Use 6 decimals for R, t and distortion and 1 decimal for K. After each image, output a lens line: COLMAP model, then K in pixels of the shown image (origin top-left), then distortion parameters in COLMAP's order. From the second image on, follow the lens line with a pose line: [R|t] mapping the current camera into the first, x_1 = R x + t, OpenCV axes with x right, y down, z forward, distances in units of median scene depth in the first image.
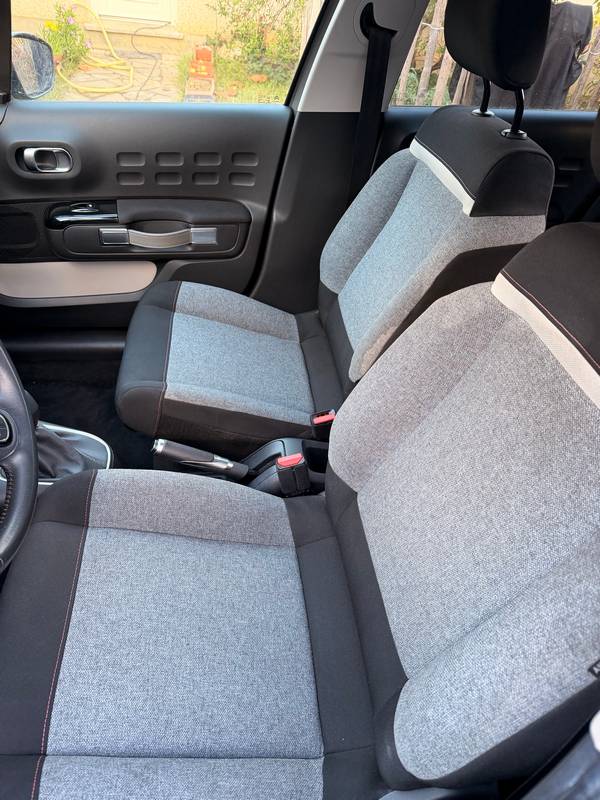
lens RADIAL K [[543.6, 0, 293.4], [0, 543.6, 408.7], [0, 0, 1]] dist [0.061813, -0.102195]
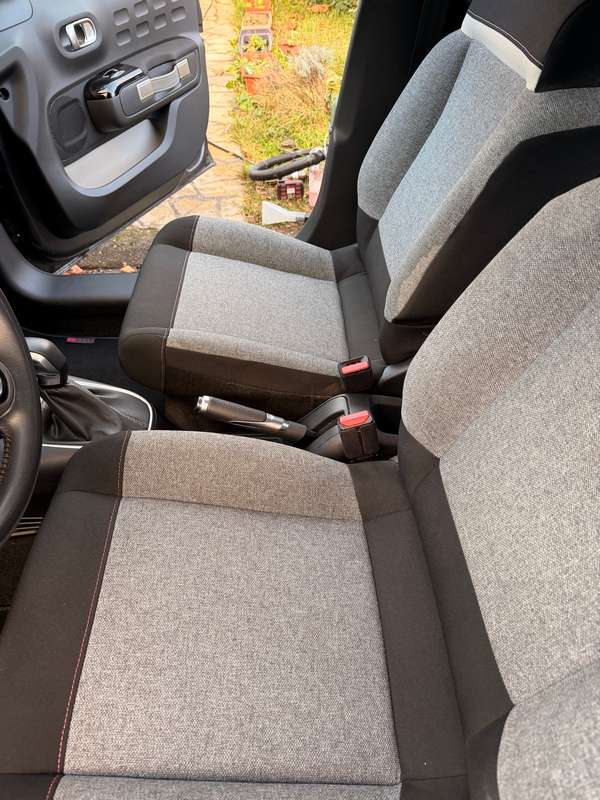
lens RADIAL K [[558.1, 0, 300.0], [0, 558.1, 400.0], [0, 0, 1]] dist [0.080253, -0.110665]
pose [[0.993956, -0.012137, -0.109106, 0.004602], [0.018558, 0.998143, 0.058025, 0.016688], [0.108199, -0.059700, 0.992335, 0.163862]]
